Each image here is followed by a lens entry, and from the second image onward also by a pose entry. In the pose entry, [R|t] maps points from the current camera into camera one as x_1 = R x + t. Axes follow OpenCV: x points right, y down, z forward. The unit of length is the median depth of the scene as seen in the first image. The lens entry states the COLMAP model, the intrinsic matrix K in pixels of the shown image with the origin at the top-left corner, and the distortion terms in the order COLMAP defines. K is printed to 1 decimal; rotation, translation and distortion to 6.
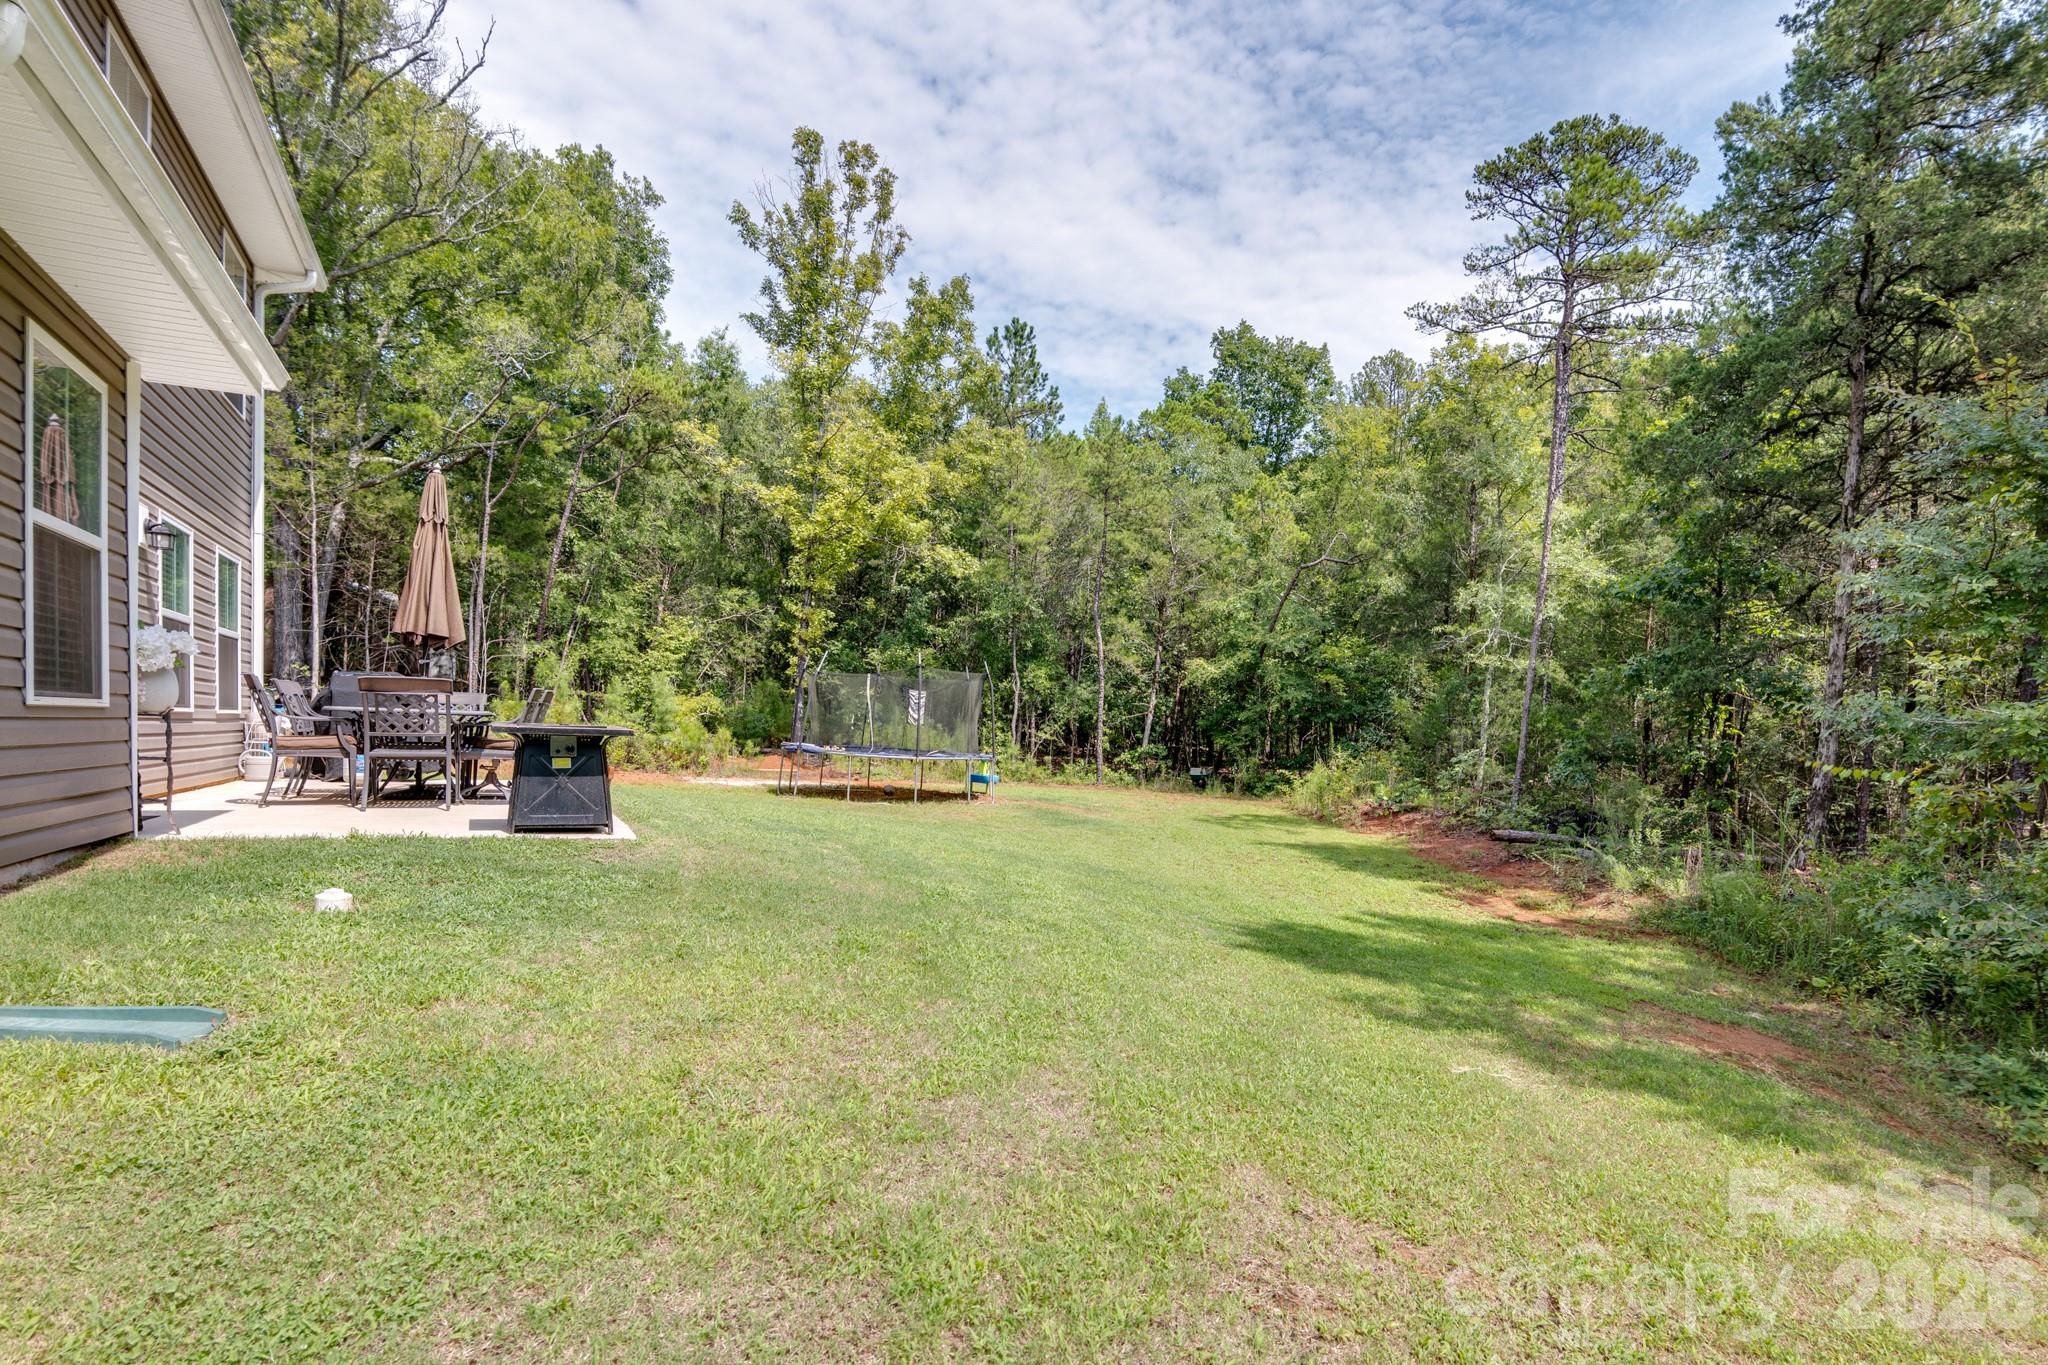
lens RADIAL K [[967.1, 0, 1014.4], [0, 967.1, 766.7], [0, 0, 1]] dist [-0.011871, 0.003841]
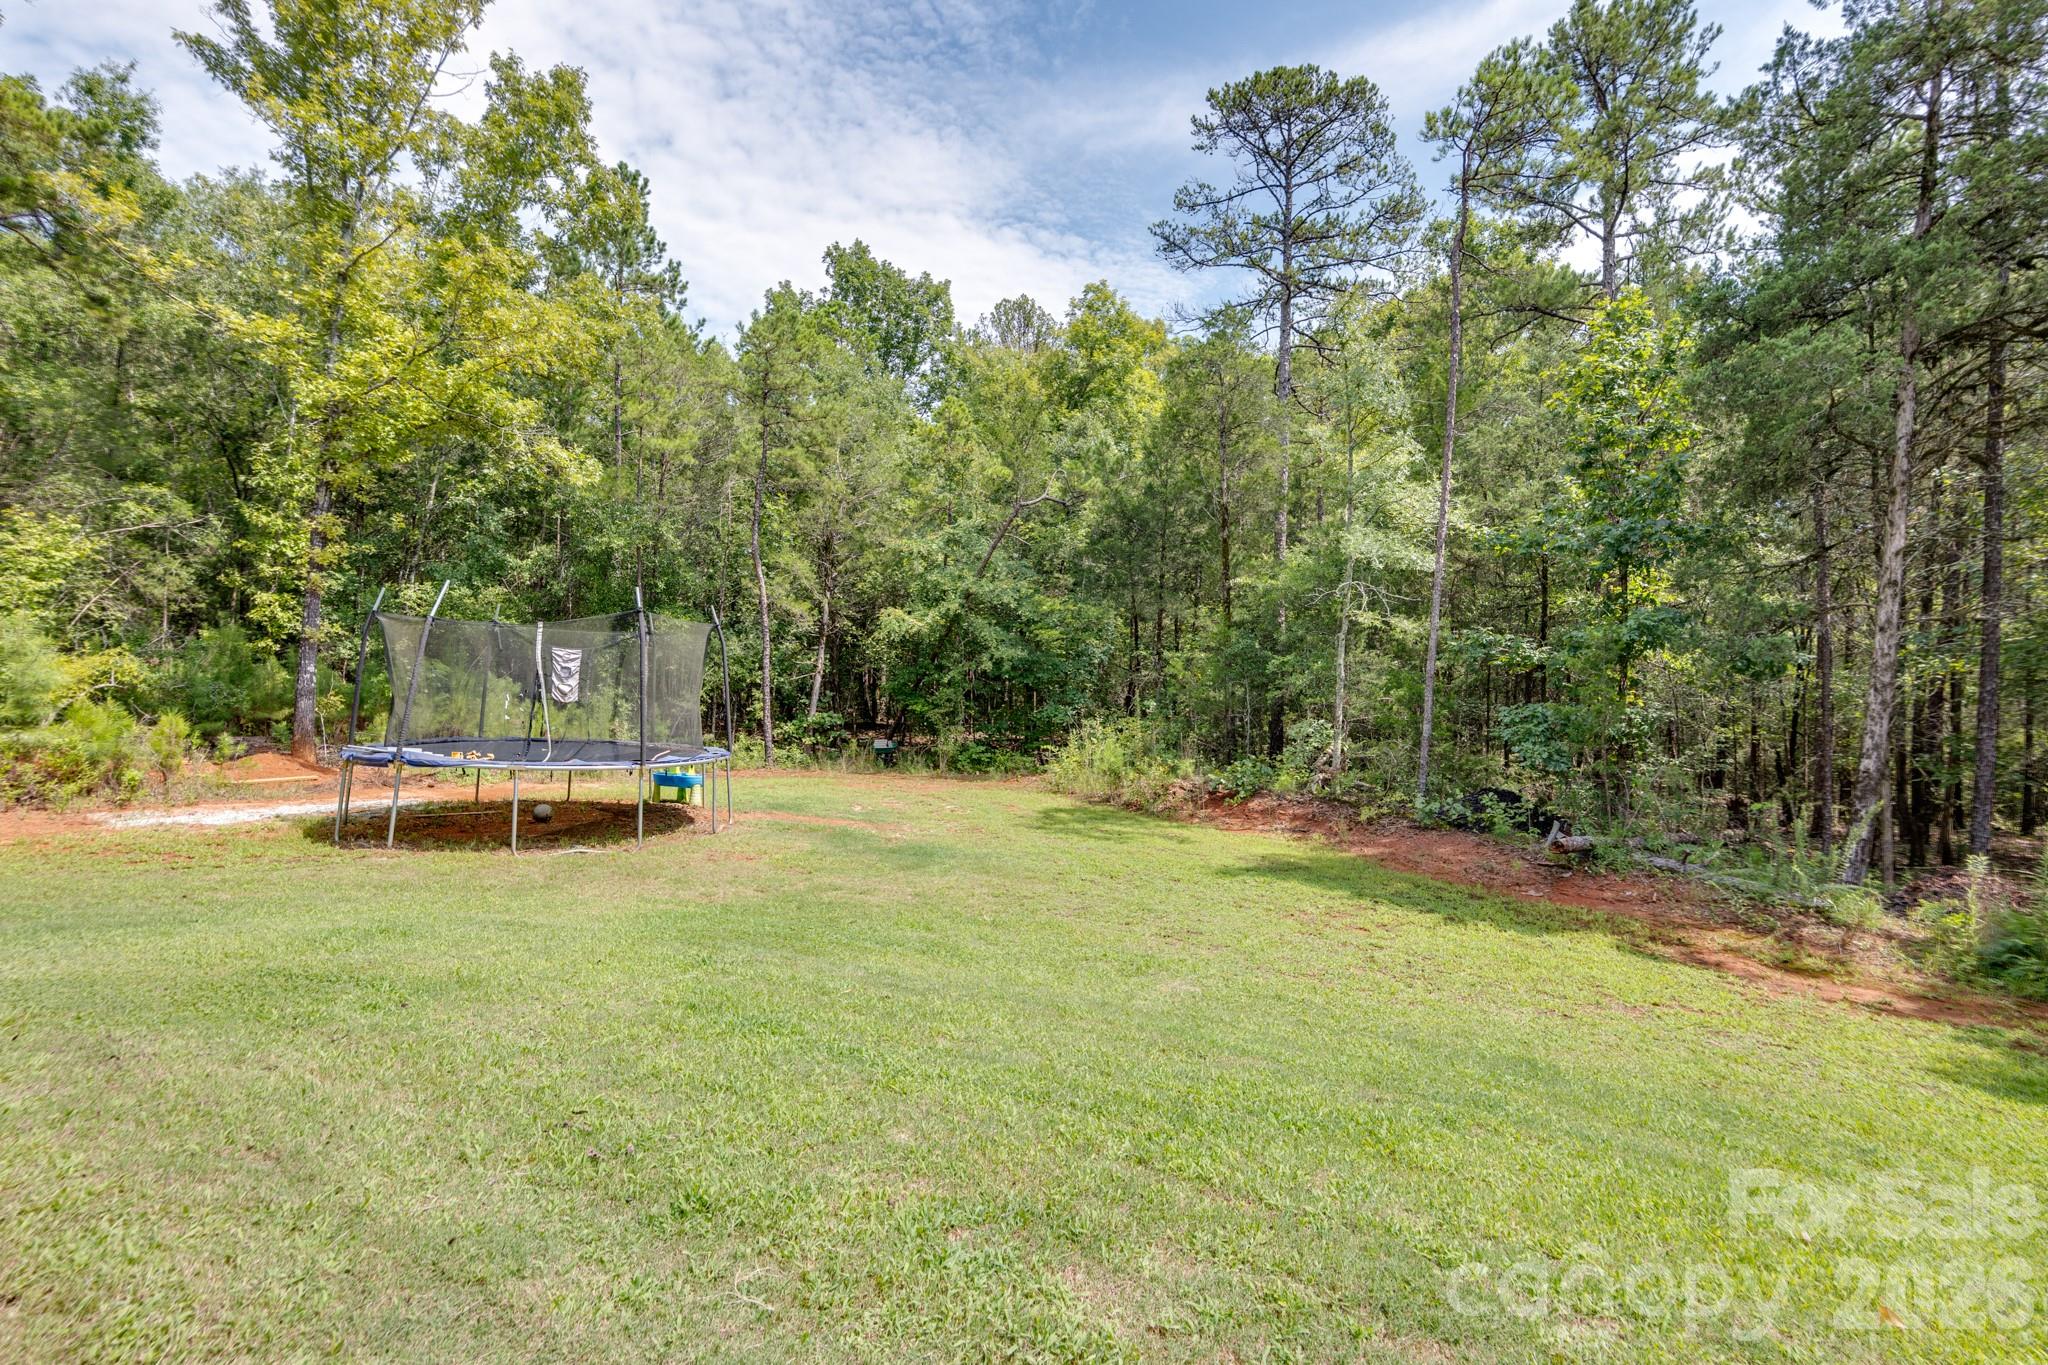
lens RADIAL K [[967.1, 0, 1022.0], [0, 967.1, 686.1], [0, 0, 1]] dist [-0.011871, 0.003841]
pose [[0.880667, -0.016334, 0.473454, -0.098303], [0.032074, 0.999168, -0.025189, -0.019725], [-0.472648, 0.037368, 0.880459, 0.209294]]
